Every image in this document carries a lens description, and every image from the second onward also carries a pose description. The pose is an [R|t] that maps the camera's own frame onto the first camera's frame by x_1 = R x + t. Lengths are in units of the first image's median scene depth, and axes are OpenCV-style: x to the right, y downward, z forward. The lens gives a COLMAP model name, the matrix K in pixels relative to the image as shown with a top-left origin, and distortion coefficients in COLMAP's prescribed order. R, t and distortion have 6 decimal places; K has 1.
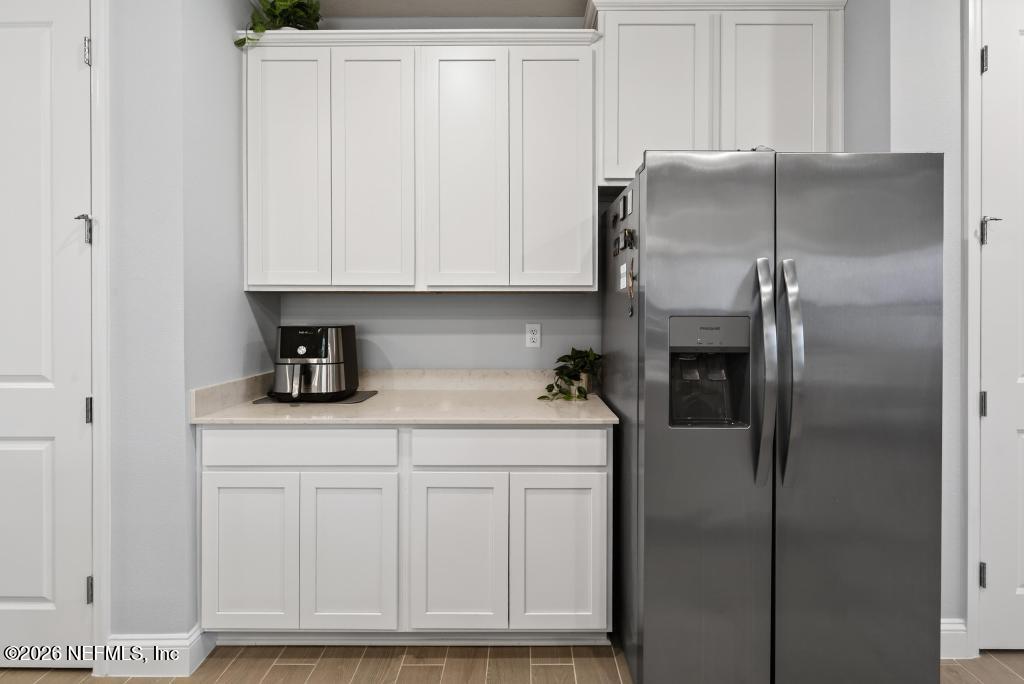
lens RADIAL K [[495.2, 0, 516.6], [0, 495.2, 311.4], [0, 0, 1]] dist [-0.000635, -0.000037]
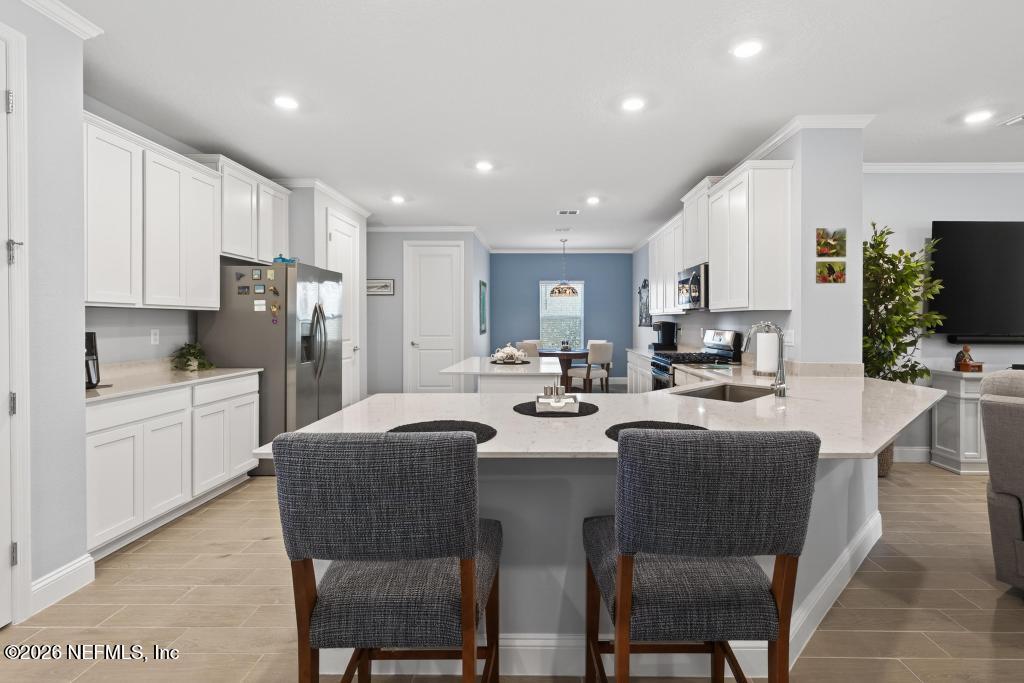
lens RADIAL K [[473.9, 0, 520.0], [0, 473.9, 321.1], [0, 0, 1]] dist [-0.000990, 0.000064]
pose [[0.042506, -0.001799, 0.999095, -1.589117], [-0.000474, 0.999998, 0.001821, -0.003755], [-0.999096, -0.000551, 0.042505, -0.222103]]
